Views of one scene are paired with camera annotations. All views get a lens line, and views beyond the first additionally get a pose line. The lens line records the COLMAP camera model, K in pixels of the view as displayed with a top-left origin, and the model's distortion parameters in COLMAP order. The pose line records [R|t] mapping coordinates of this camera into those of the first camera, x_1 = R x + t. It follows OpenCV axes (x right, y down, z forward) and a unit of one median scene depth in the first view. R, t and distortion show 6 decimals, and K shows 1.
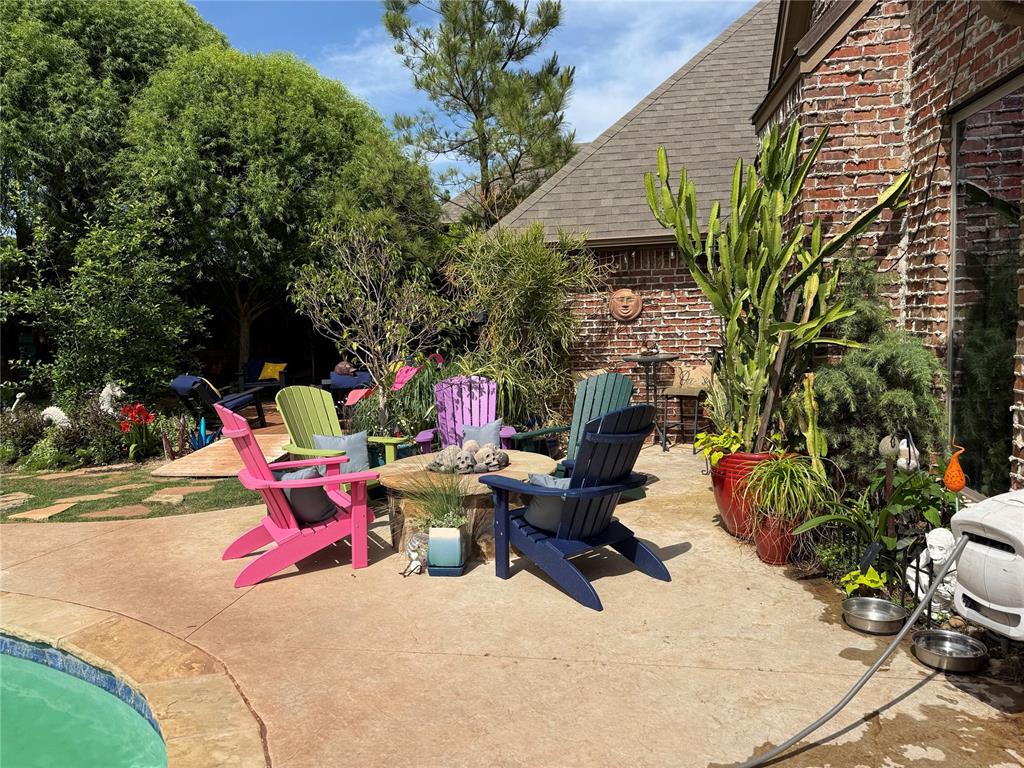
lens RADIAL K [[717.1, 0, 496.2], [0, 717.1, 402.3], [0, 0, 1]] dist [0.012437, 0.009300]
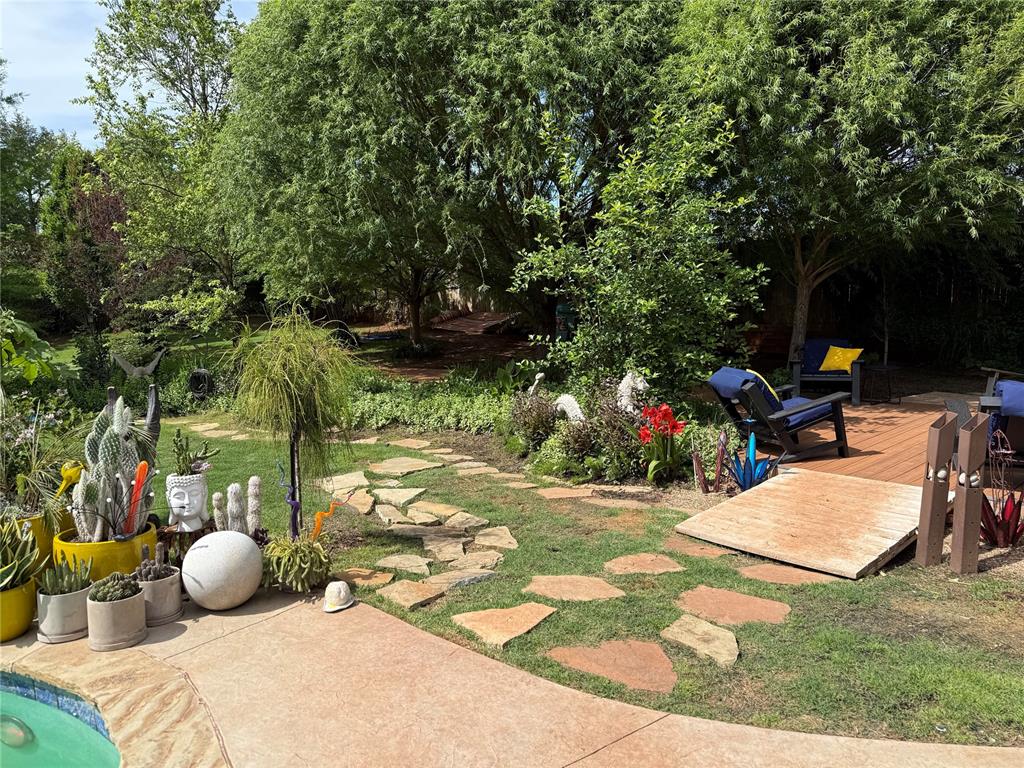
lens RADIAL K [[717.1, 0, 513.0], [0, 717.1, 387.3], [0, 0, 1]] dist [0.012437, 0.009300]
pose [[0.784536, 0.080111, -0.614887, -0.173165], [-0.066739, 0.996768, 0.044712, -0.034779], [0.616482, 0.005959, 0.787347, 0.336566]]
